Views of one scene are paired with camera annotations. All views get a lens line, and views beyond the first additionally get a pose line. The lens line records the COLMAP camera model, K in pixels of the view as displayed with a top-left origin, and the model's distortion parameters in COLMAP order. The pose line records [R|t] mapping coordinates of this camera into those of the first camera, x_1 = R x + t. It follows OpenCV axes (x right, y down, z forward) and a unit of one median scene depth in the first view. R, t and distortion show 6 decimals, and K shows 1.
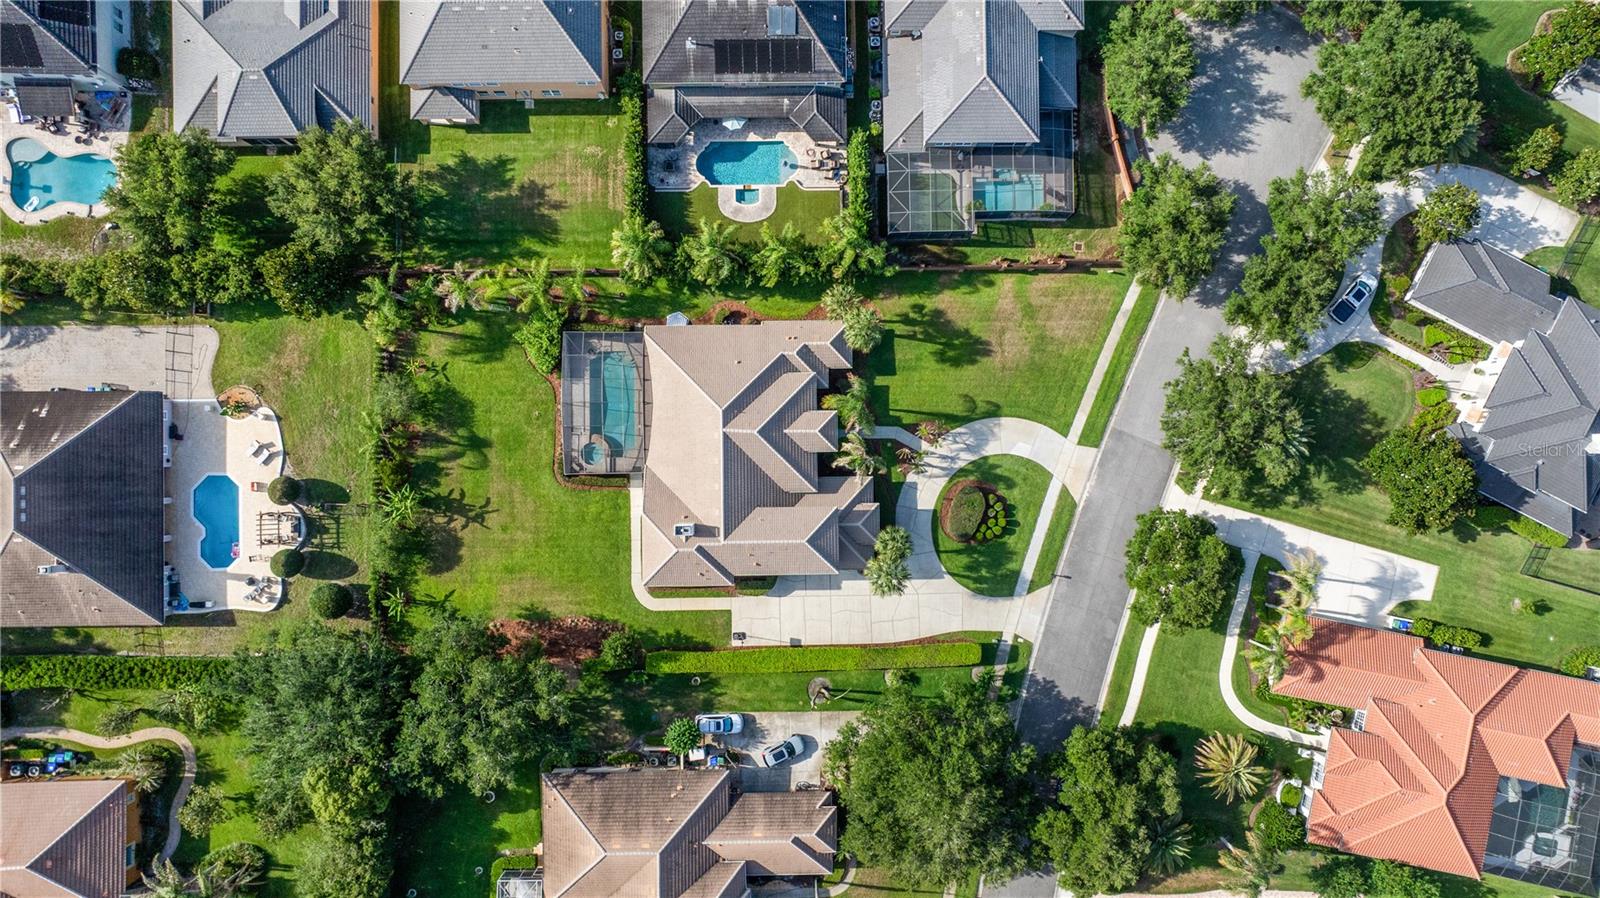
lens RADIAL K [[1134.4, 0, 811.2], [0, 1134.4, 453.8], [0, 0, 1]] dist [-0.003398, 0.000442]
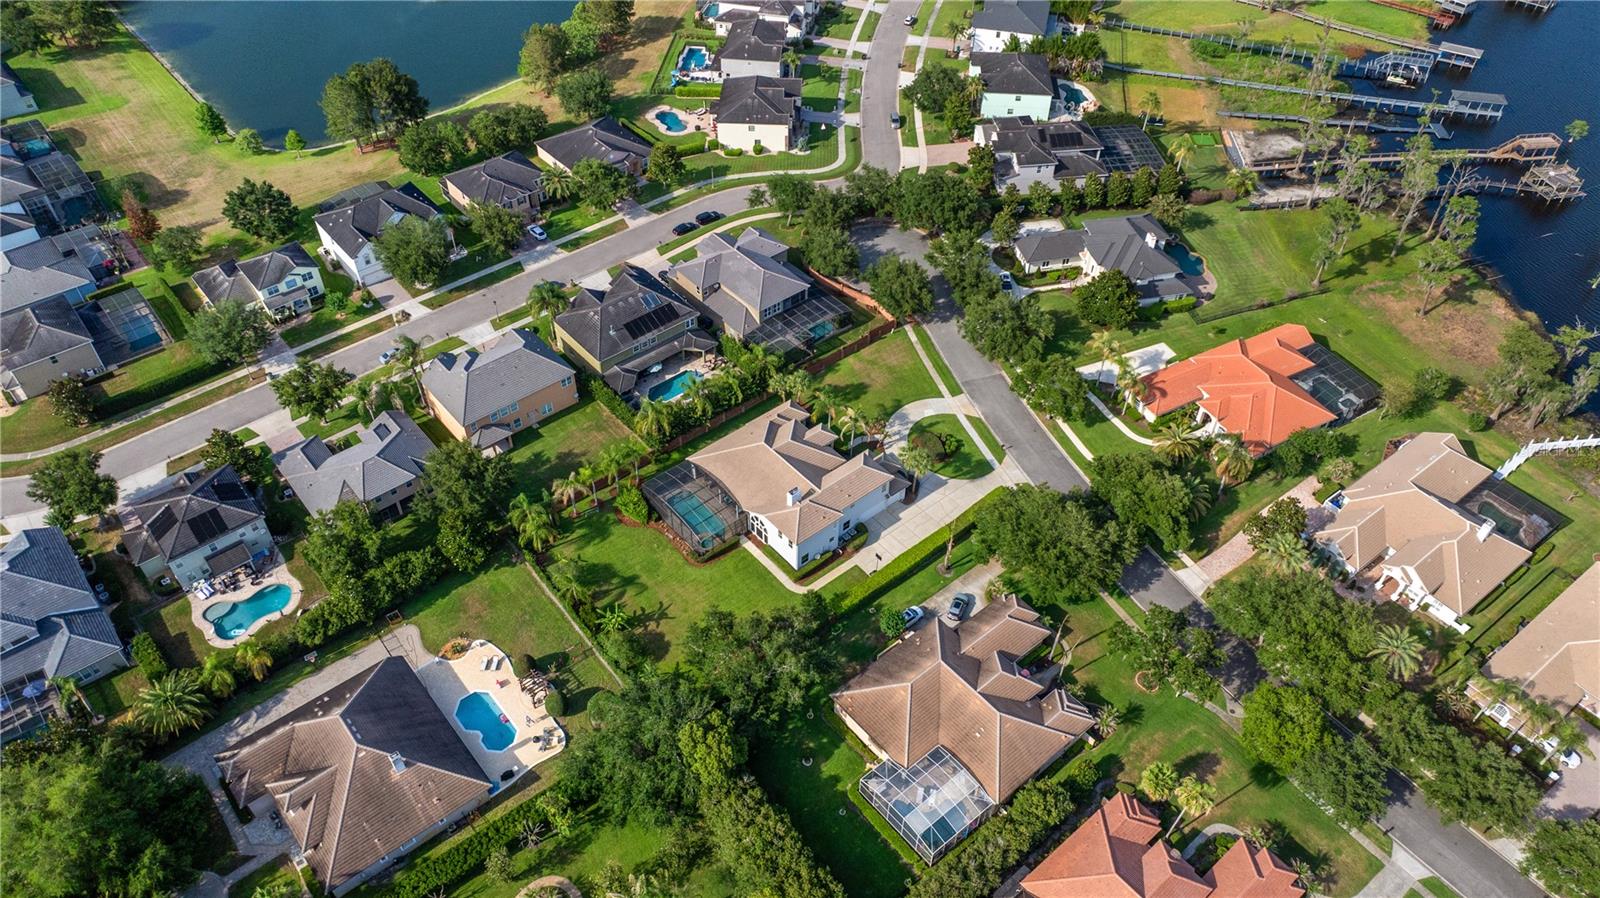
lens RADIAL K [[1124.2, 0, 811.4], [0, 1124.2, 445.1], [0, 0, 1]] dist [-0.019483, 0.000292]
pose [[0.767357, -0.450946, 0.455863, -0.661898], [0.641181, 0.547459, -0.537750, 0.749900], [-0.007070, 0.704937, 0.709235, -0.048227]]
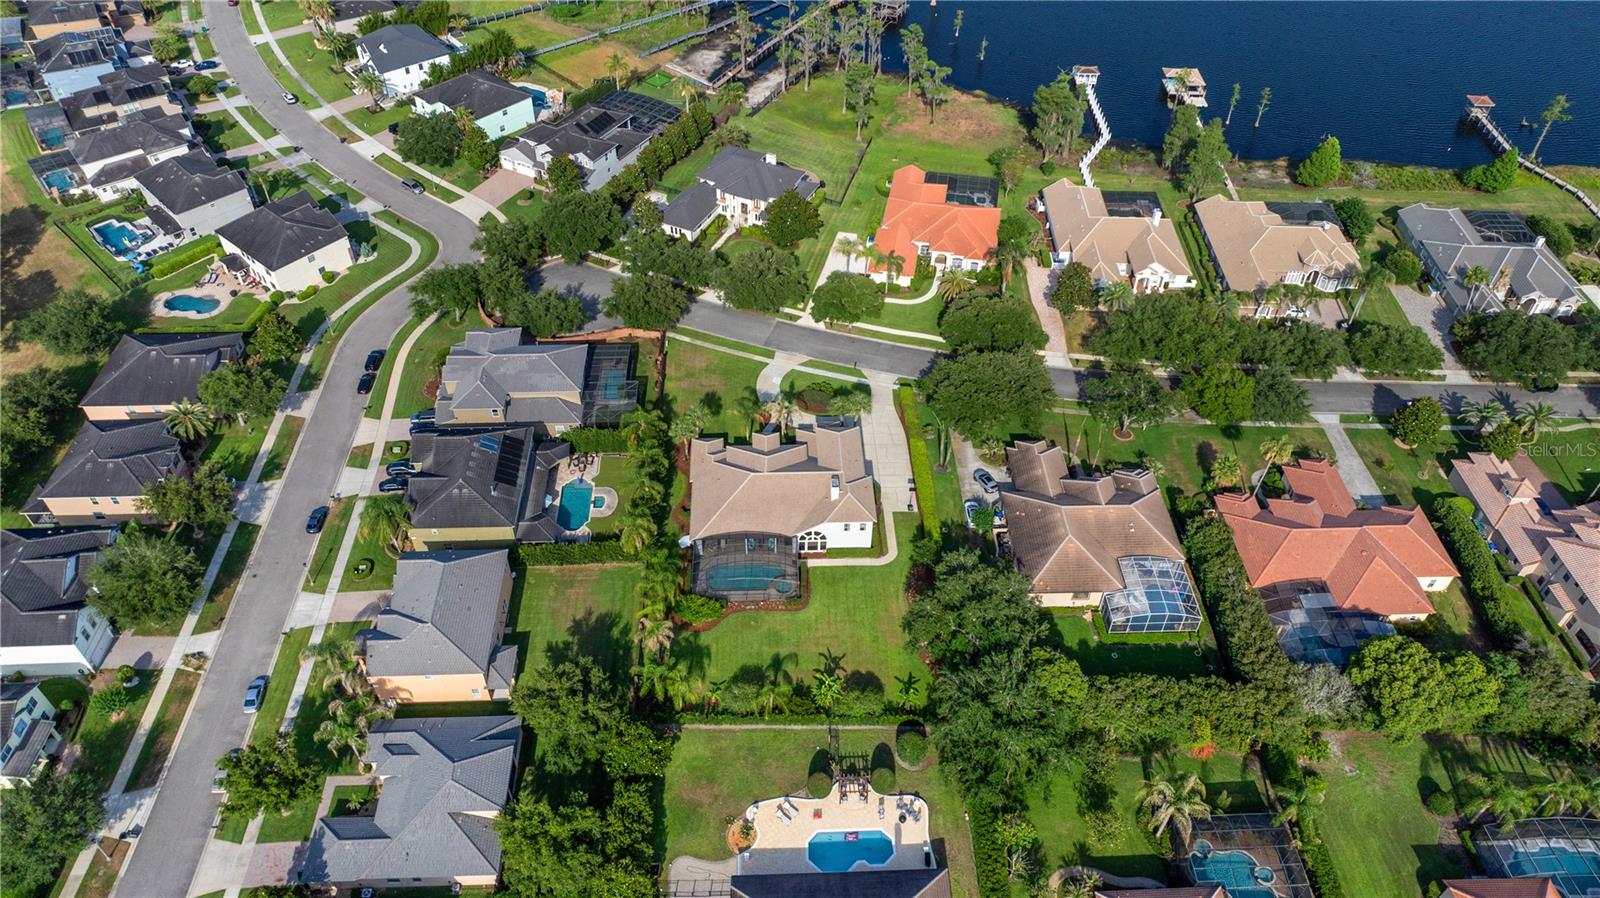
lens RADIAL K [[1124.2, 0, 811.4], [0, 1124.2, 445.1], [0, 0, 1]] dist [-0.019483, 0.000292]
pose [[-0.032711, -0.704516, 0.708934, -1.005549], [0.999163, -0.005612, 0.040526, -0.019240], [-0.024573, 0.709666, 0.704110, -0.039416]]
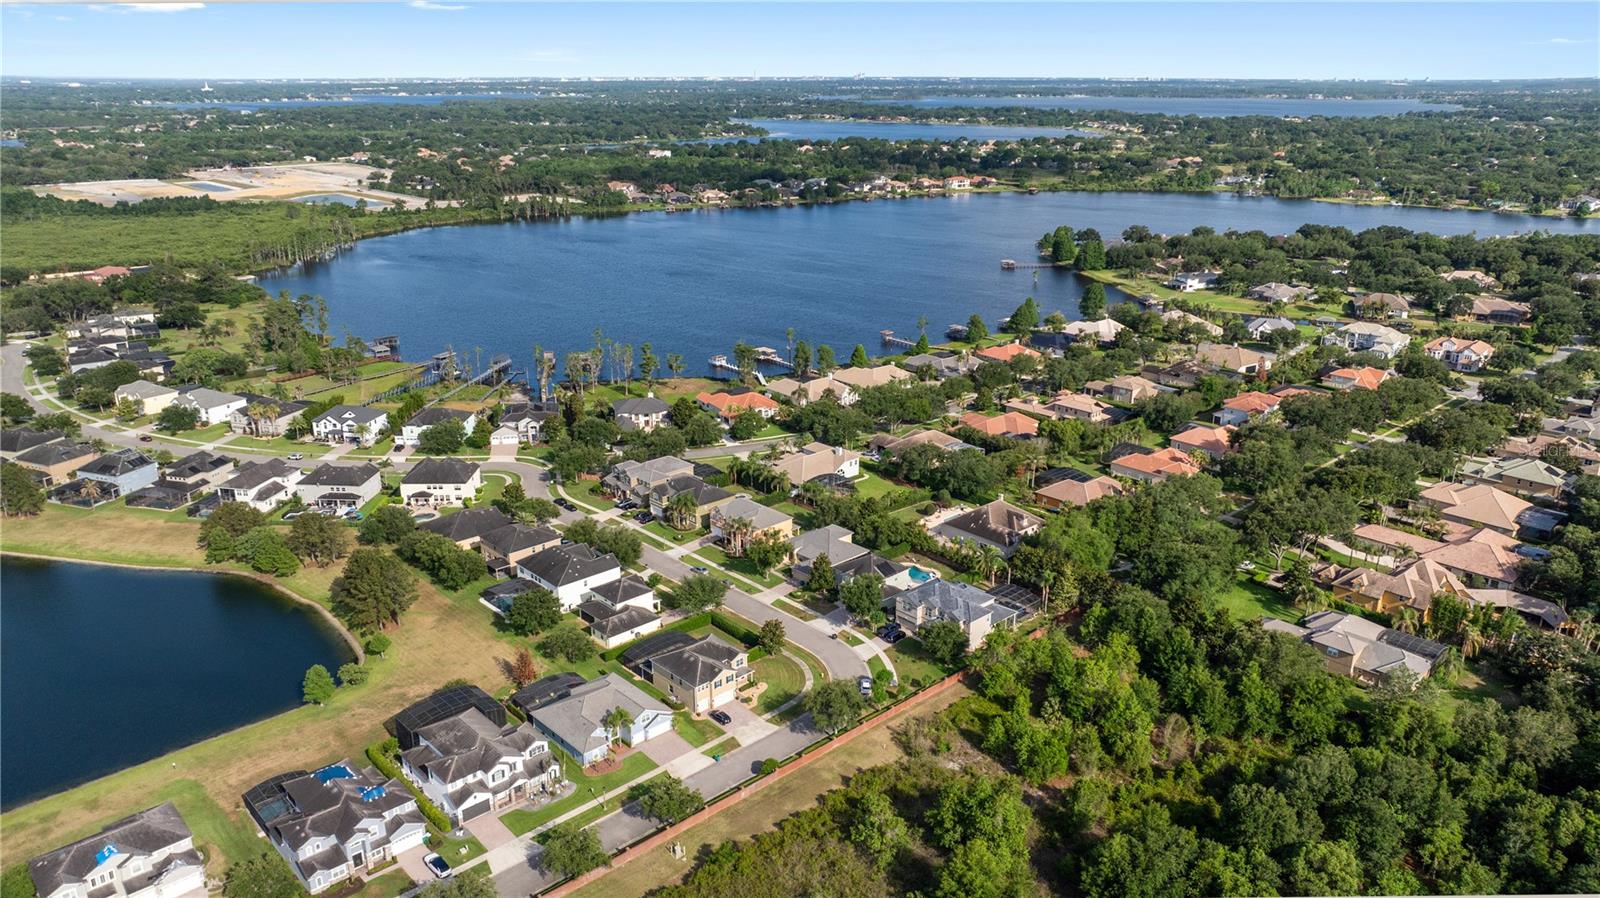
lens RADIAL K [[1124.2, 0, 811.4], [0, 1124.2, 445.1], [0, 0, 1]] dist [-0.019483, 0.000292]
pose [[-0.671480, -0.253613, 0.696272, -2.096176], [0.740827, -0.208146, 0.638632, -1.869658], [-0.017039, 0.944646, 0.327649, -0.042433]]
